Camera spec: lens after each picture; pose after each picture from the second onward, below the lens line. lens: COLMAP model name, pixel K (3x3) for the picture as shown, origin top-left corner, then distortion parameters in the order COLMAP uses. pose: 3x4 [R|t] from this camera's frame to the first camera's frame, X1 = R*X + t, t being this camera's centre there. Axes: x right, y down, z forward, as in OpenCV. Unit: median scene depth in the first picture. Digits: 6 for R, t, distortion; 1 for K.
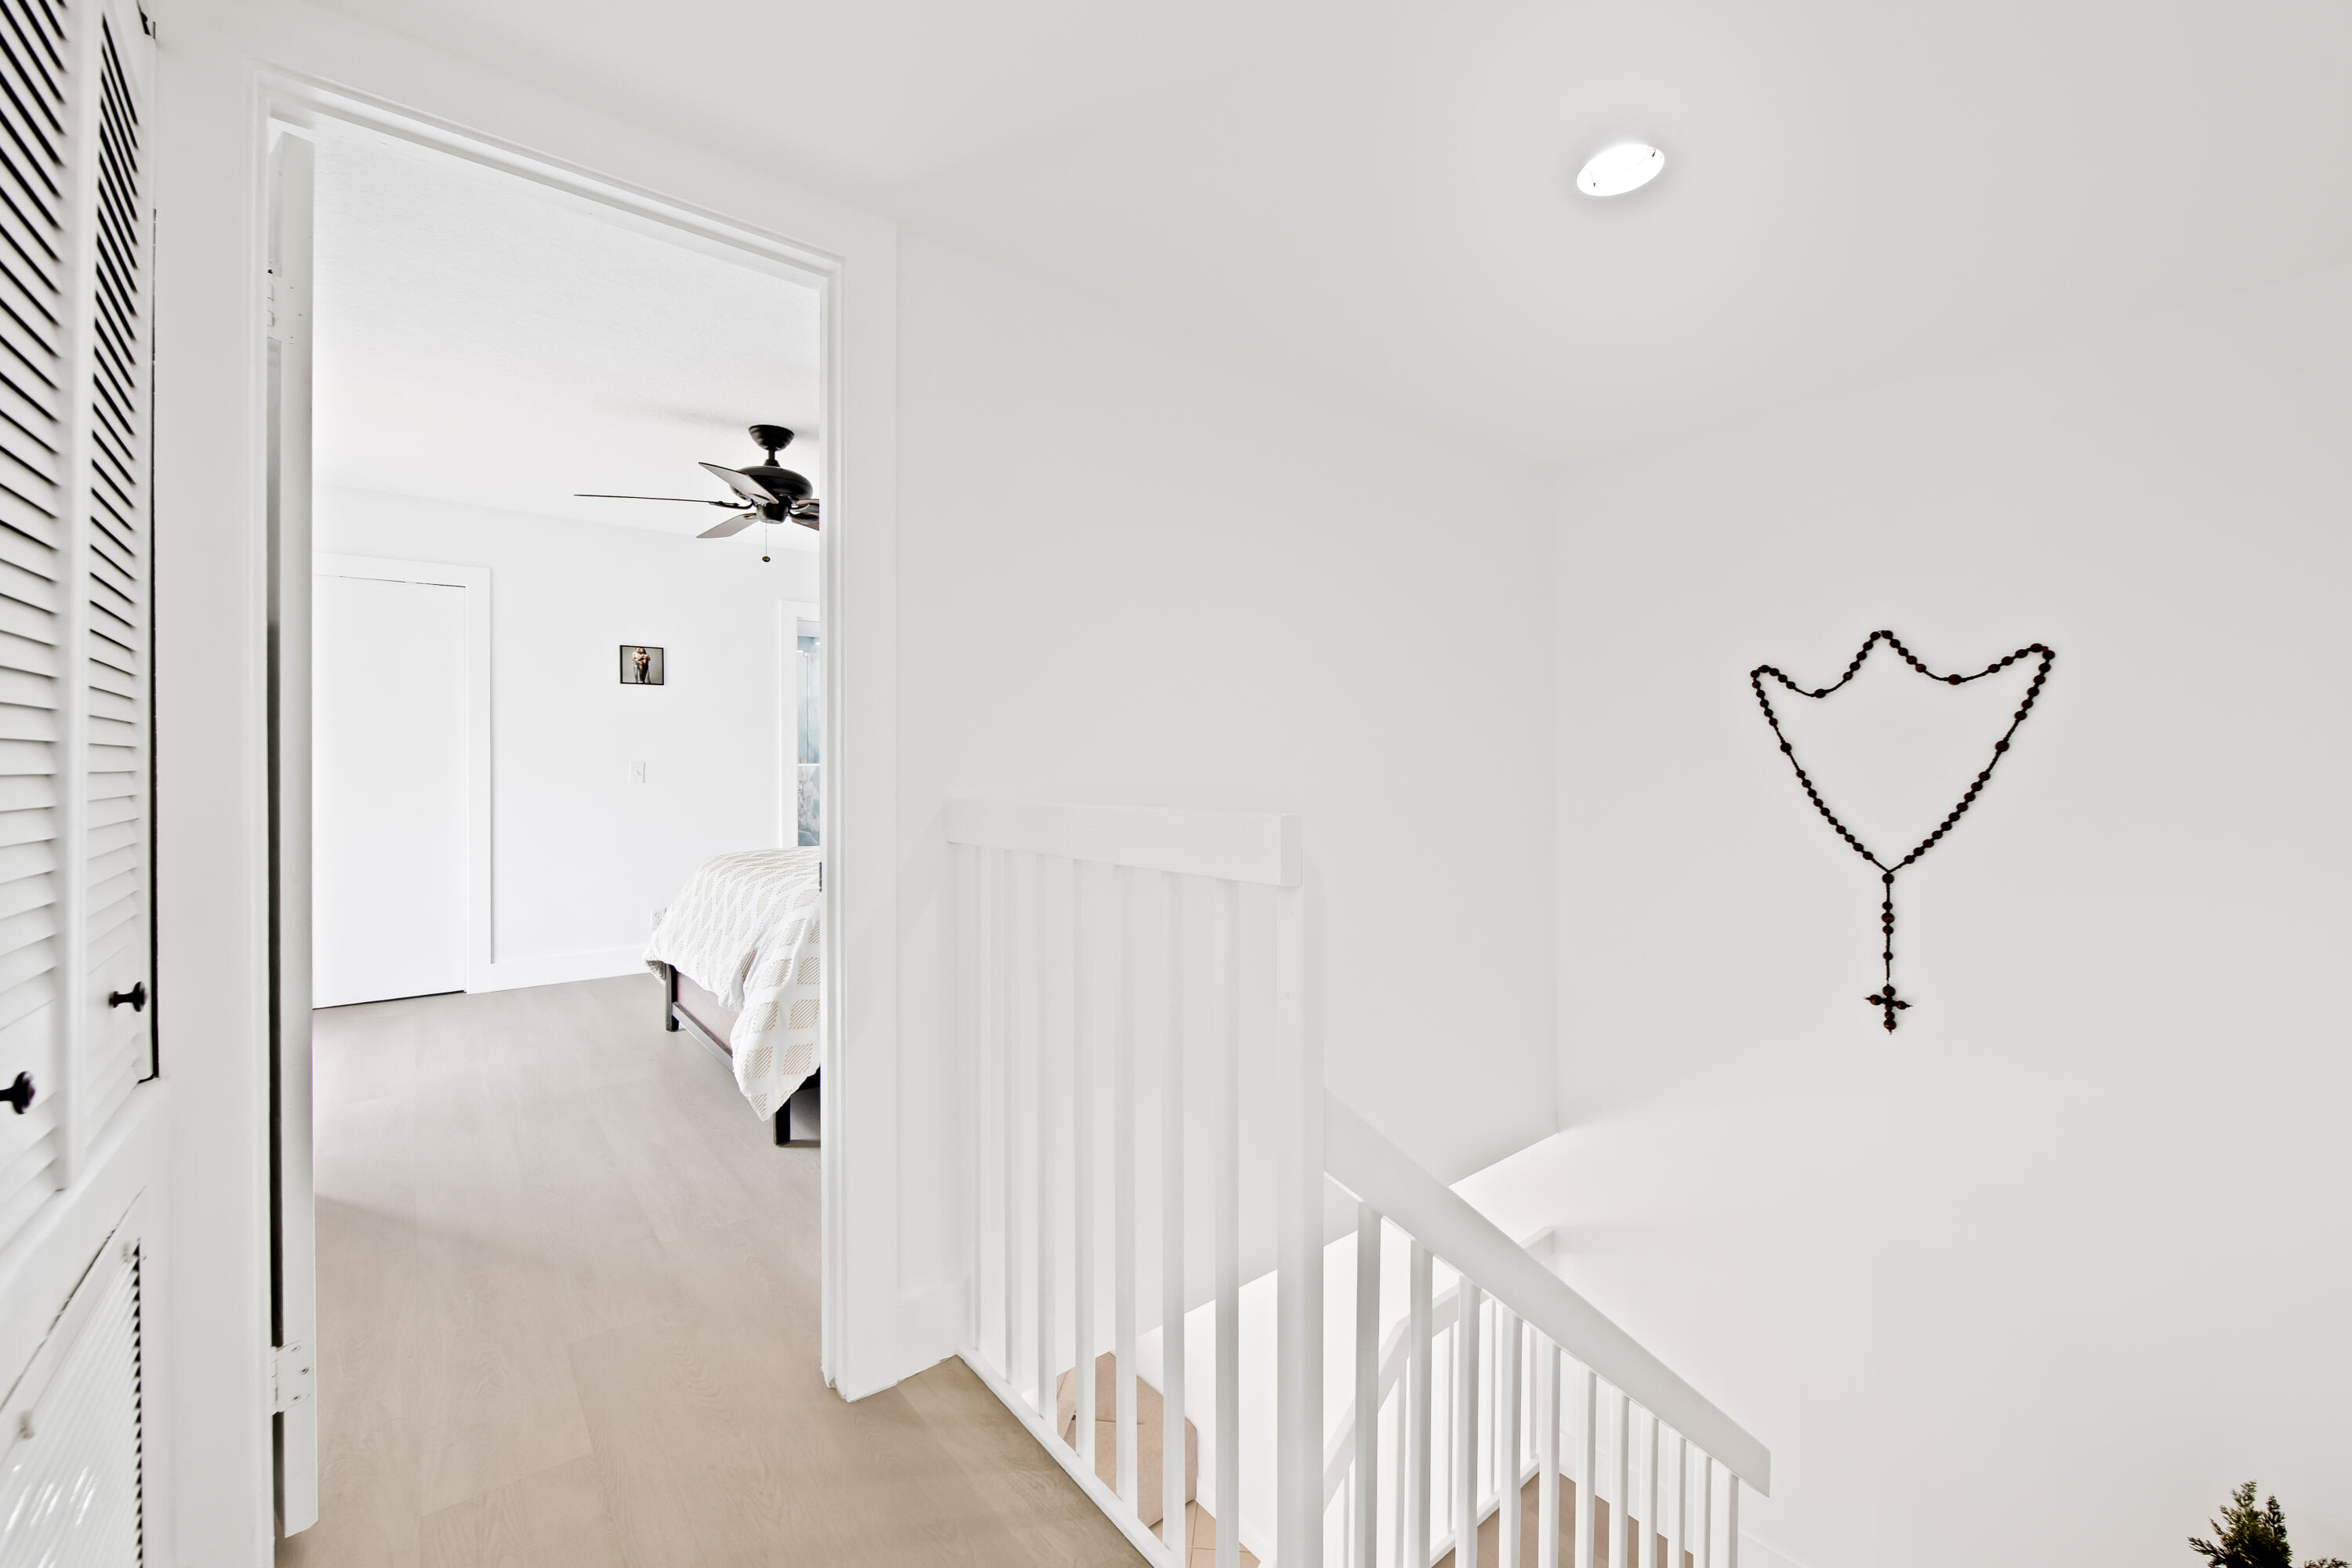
lens RADIAL K [[933.7, 0, 1175.0], [0, 933.7, 766.7], [0, 0, 1]] dist [-0.003257, -0.001107]
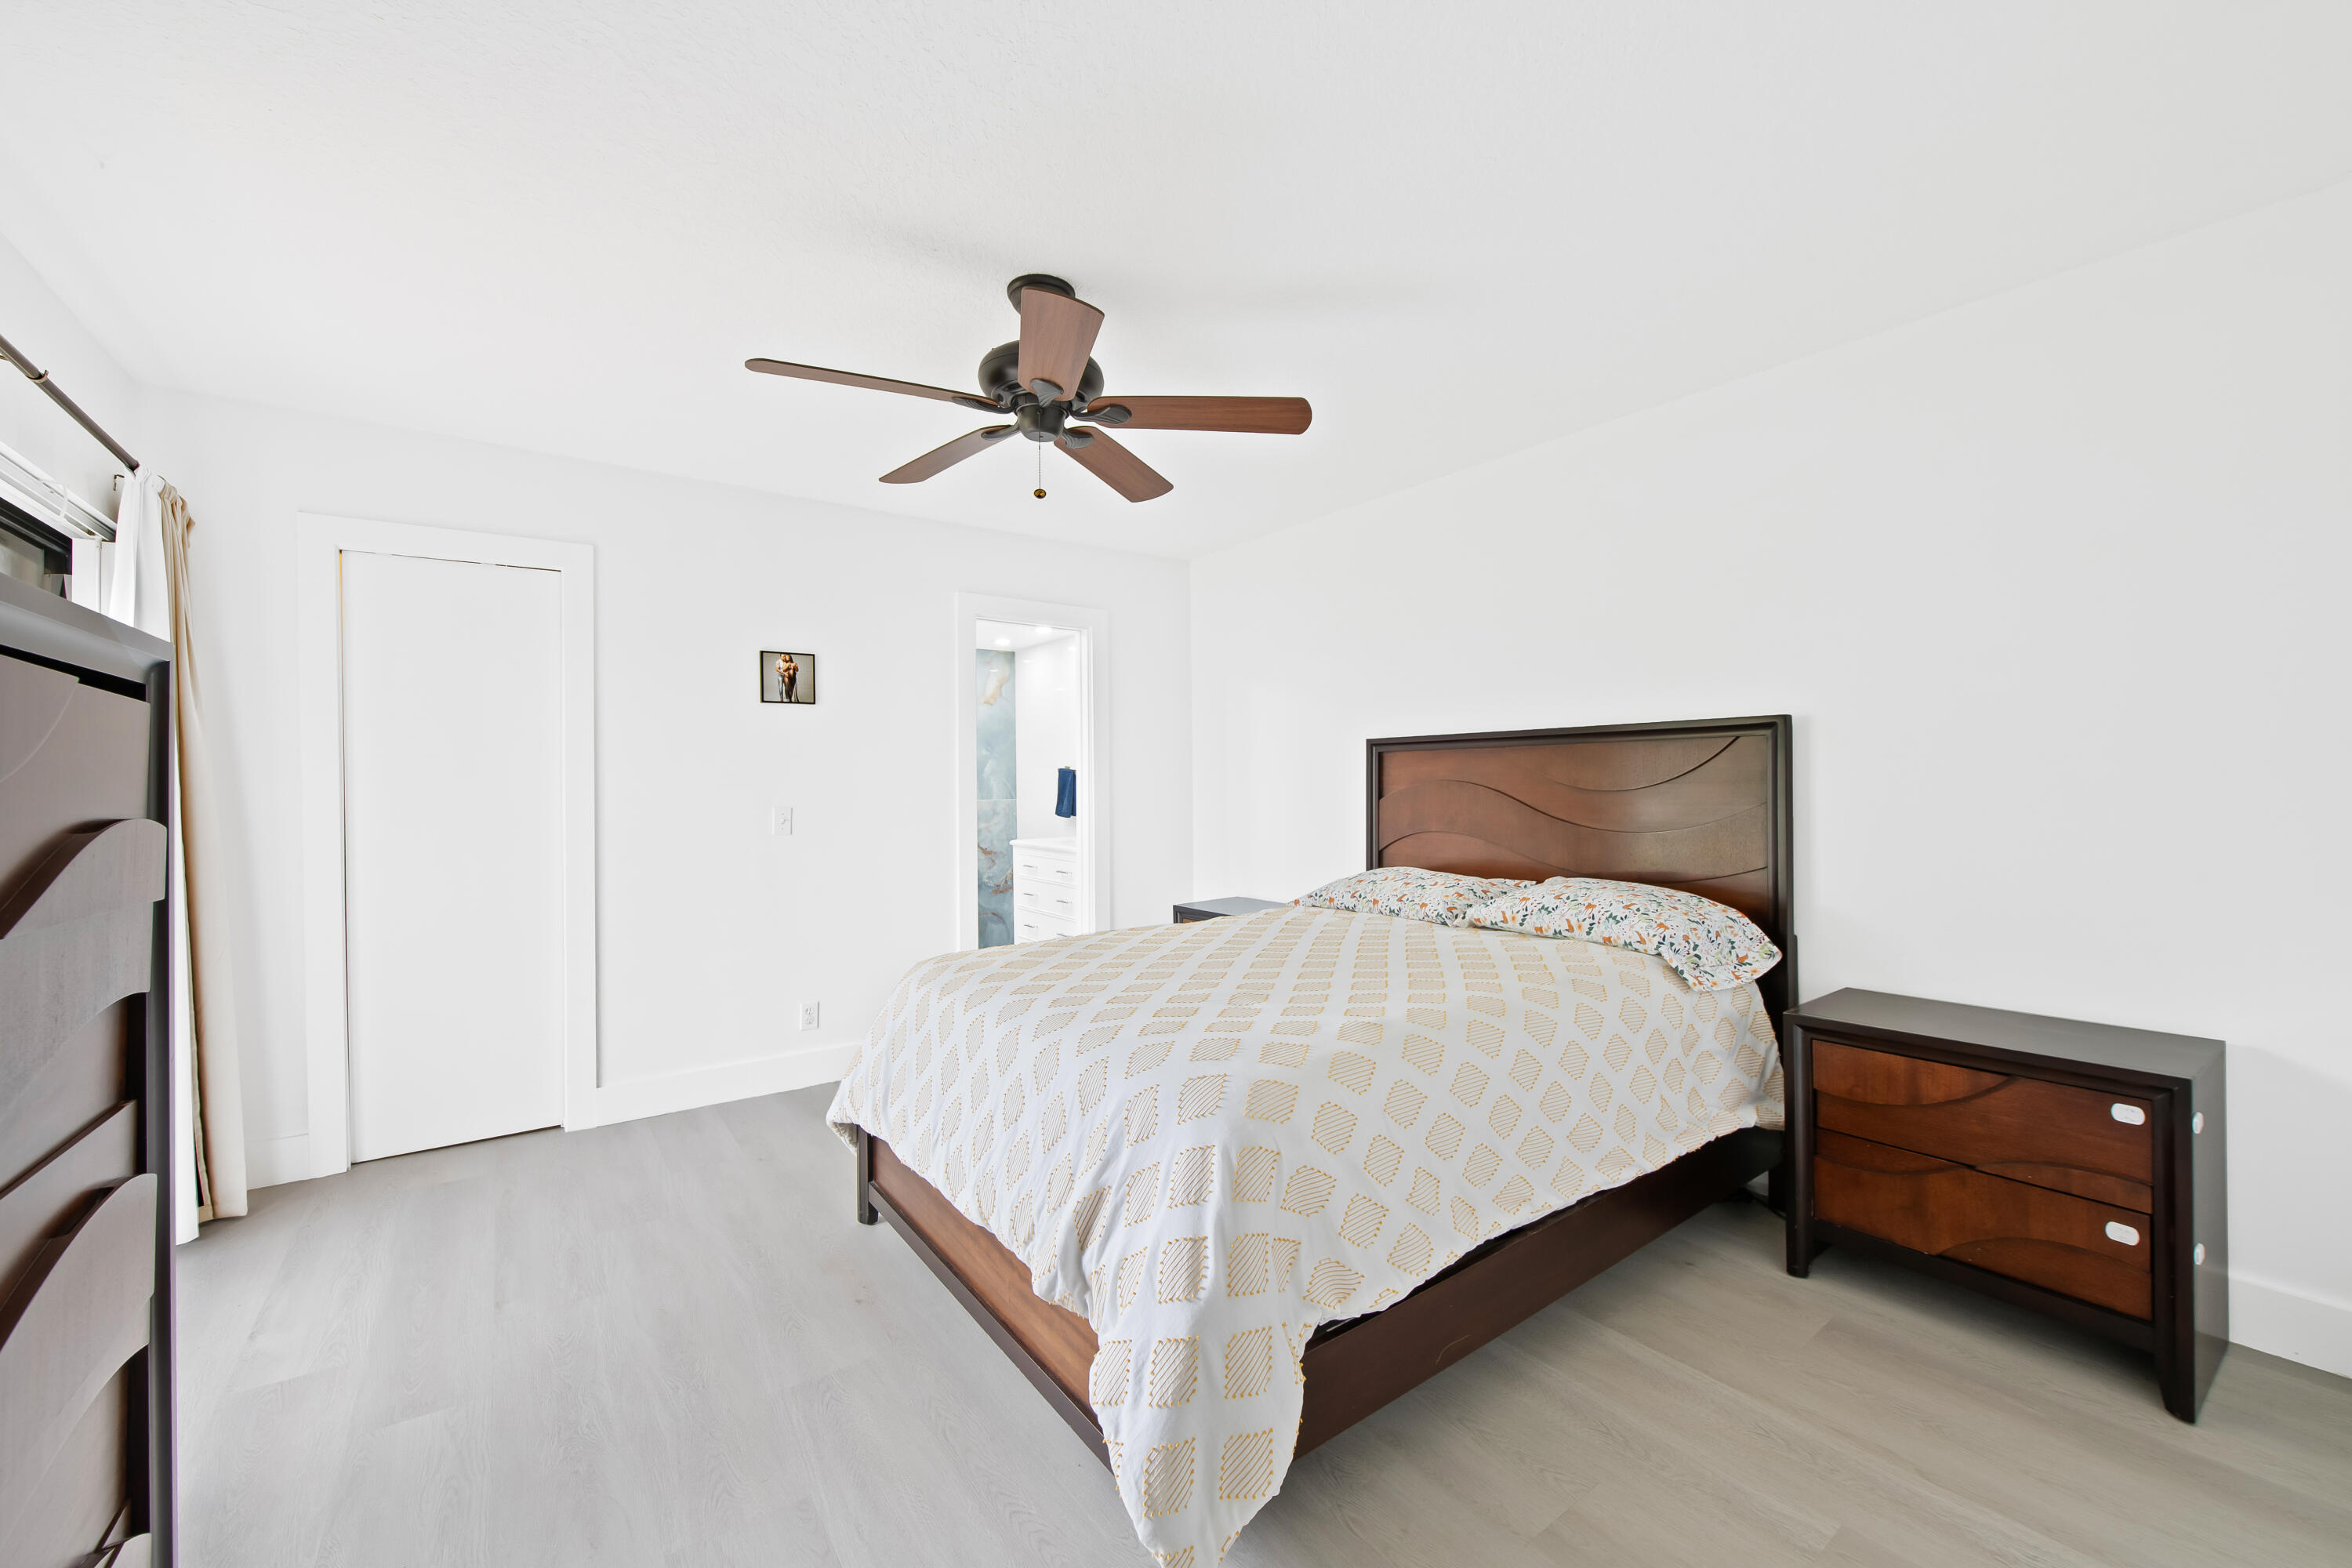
lens RADIAL K [[933.7, 0, 1177.8], [0, 933.7, 786.8], [0, 0, 1]] dist [-0.003257, -0.001107]
pose [[0.998148, -0.007183, -0.060412, -0.364441], [0.007084, 0.999973, -0.001862, -0.030645], [0.060424, 0.001431, 0.998172, 0.464682]]
